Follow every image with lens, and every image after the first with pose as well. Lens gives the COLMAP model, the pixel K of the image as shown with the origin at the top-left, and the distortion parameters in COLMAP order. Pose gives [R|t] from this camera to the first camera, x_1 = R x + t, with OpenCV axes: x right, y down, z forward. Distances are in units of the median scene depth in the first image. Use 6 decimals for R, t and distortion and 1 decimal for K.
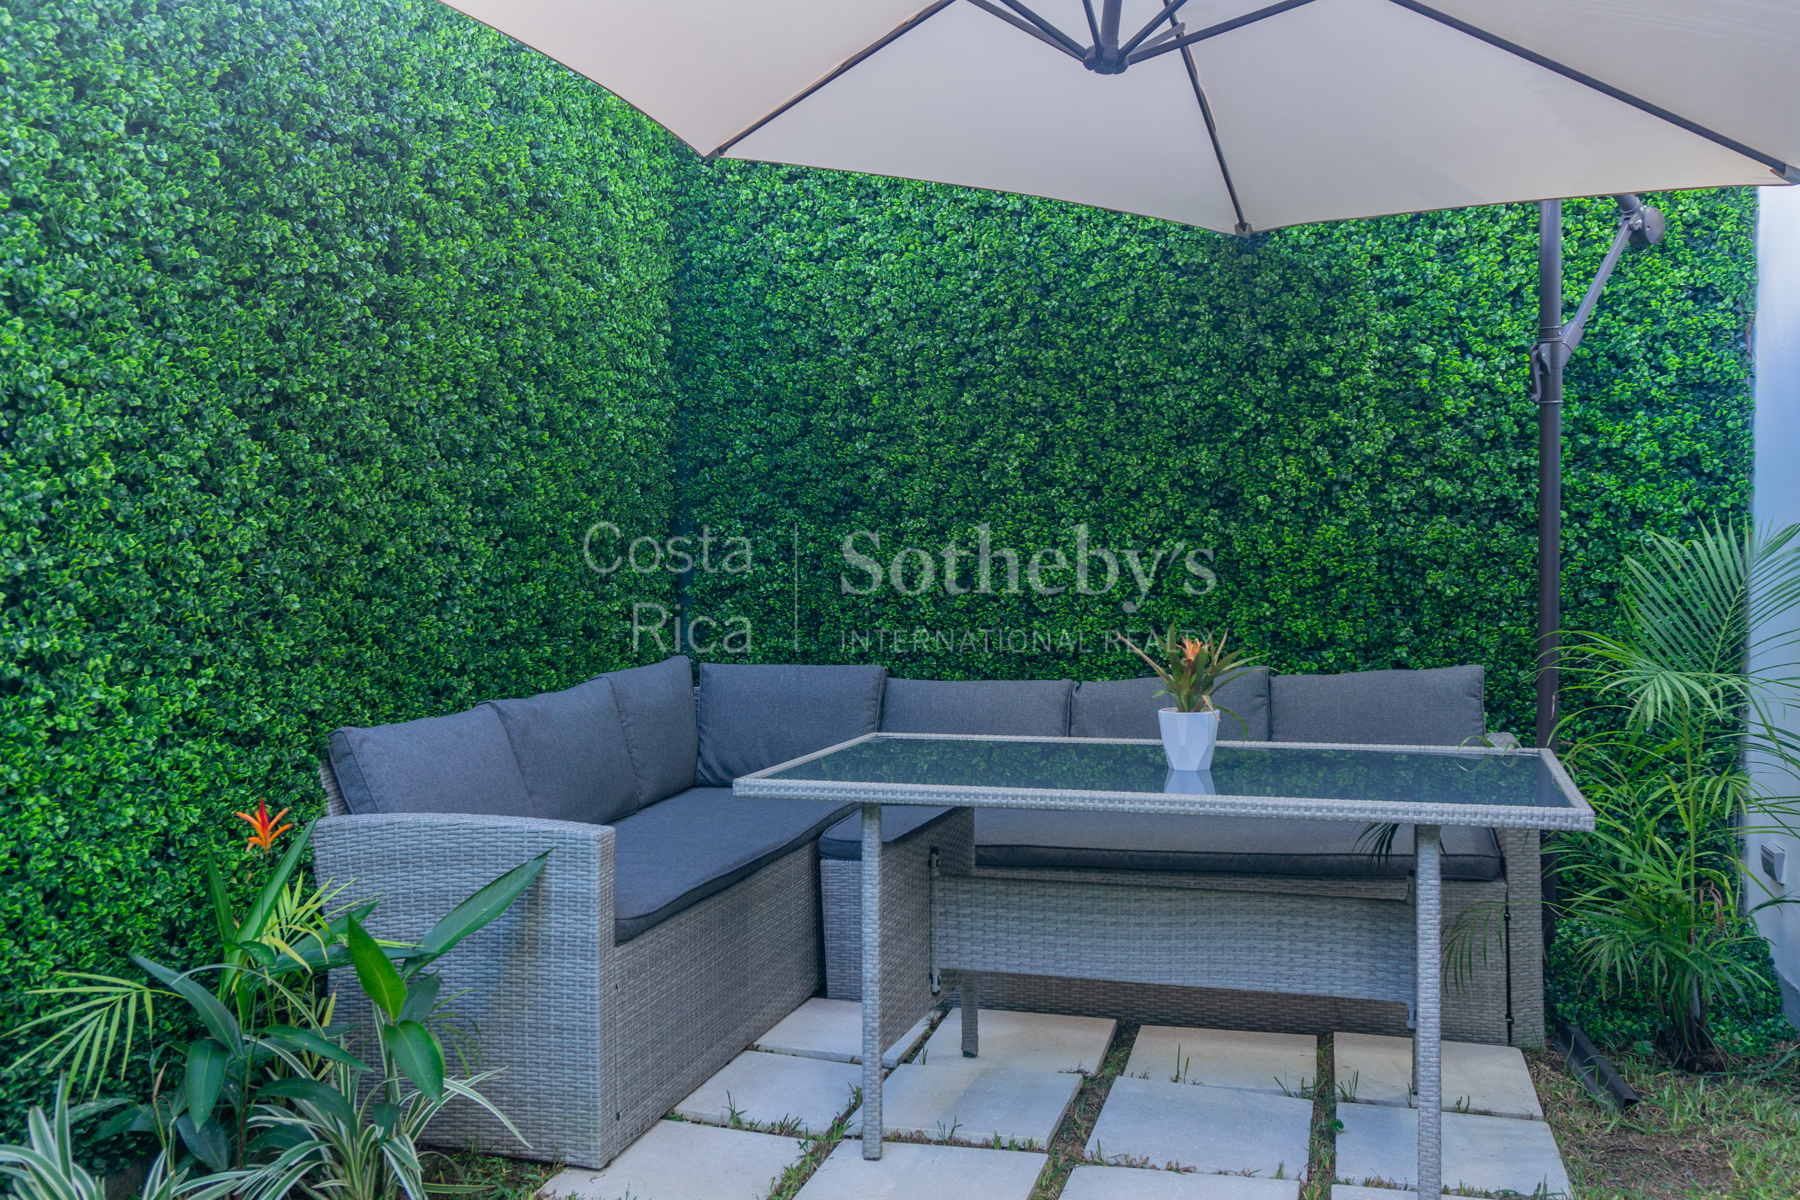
lens RADIAL K [[1612.5, 0, 899.3], [0, 1612.5, 594.7], [0, 0, 1]] dist [-0.011464, -0.007041]
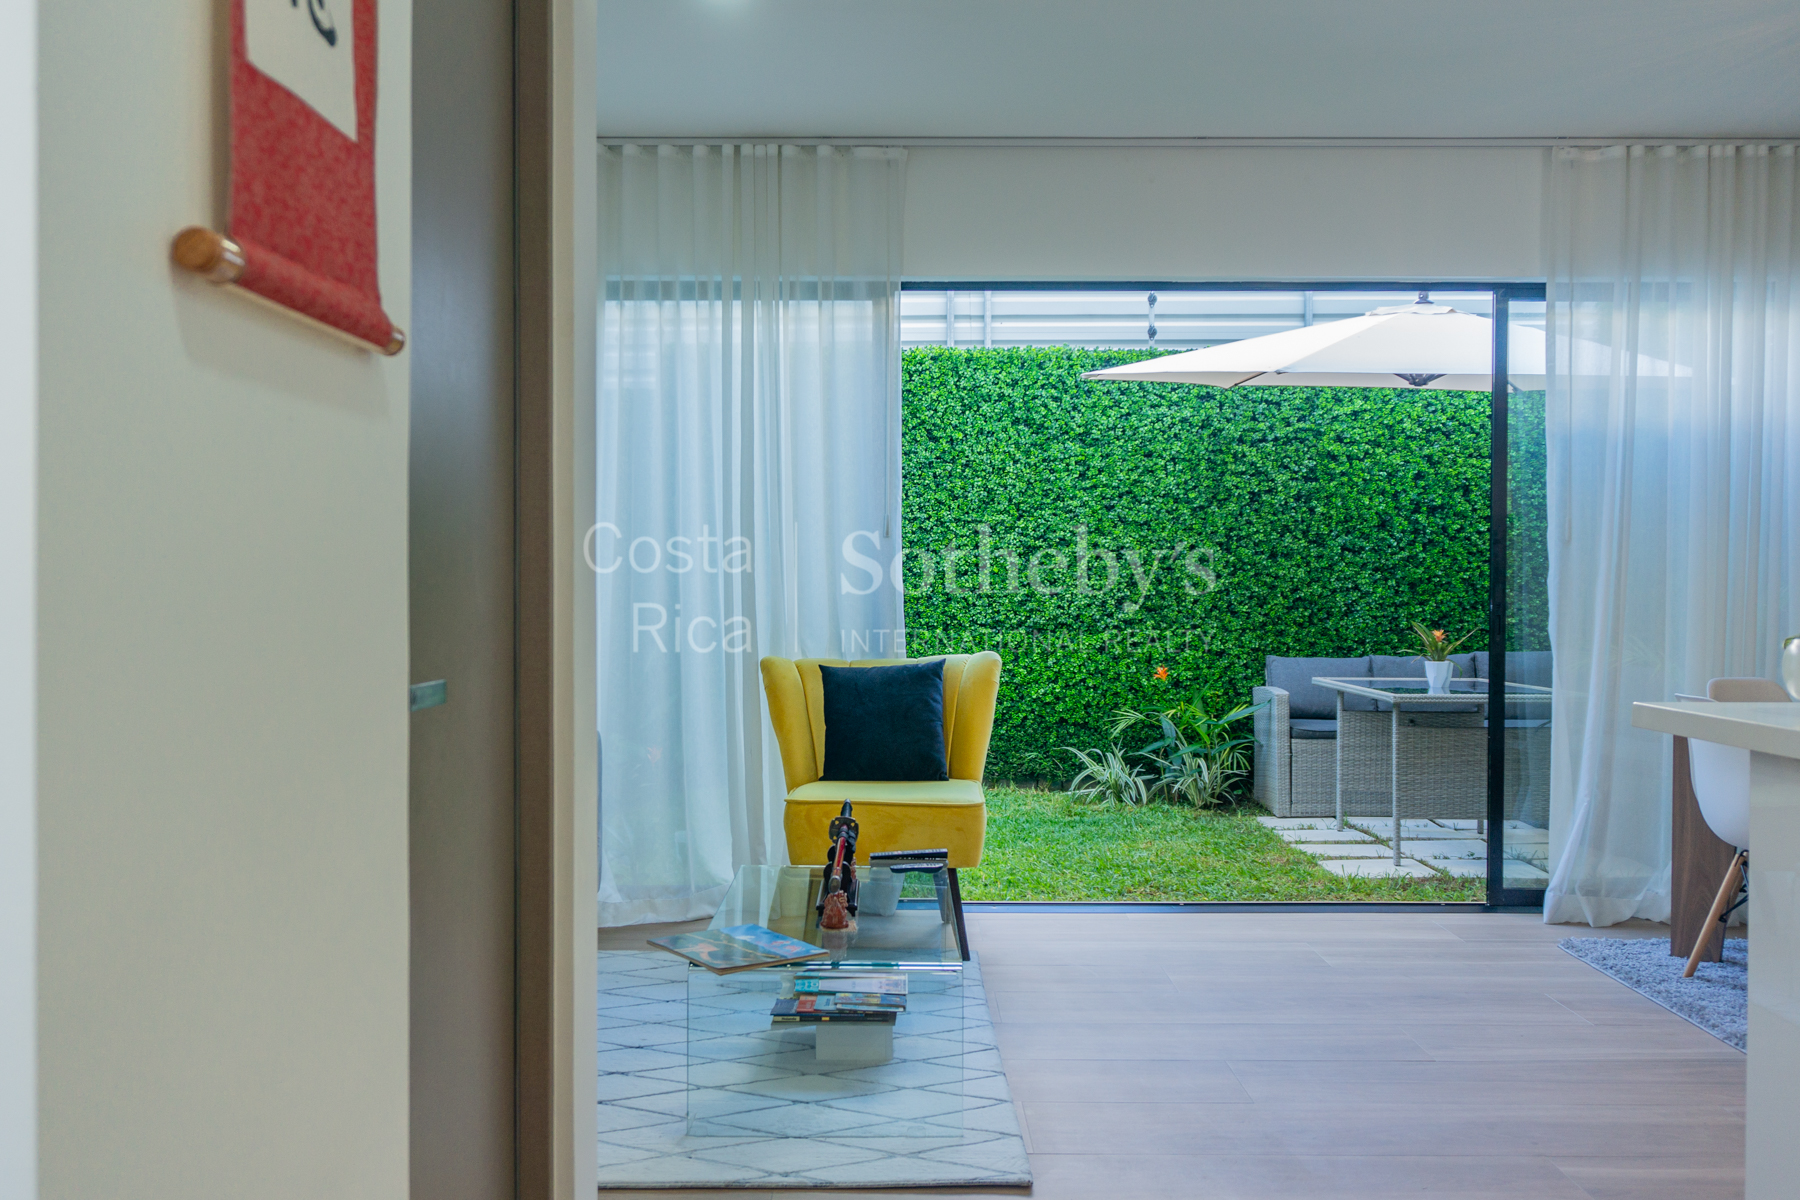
lens RADIAL K [[1518.4, 0, 925.3], [0, 1518.4, 596.9], [0, 0, 1]] dist [0.004075, -0.016074]
pose [[0.267851, 0.017715, -0.963297, 1.938818], [-0.029419, 0.999515, 0.010201, -0.025513], [0.963011, 0.025607, 0.268242, -0.246980]]
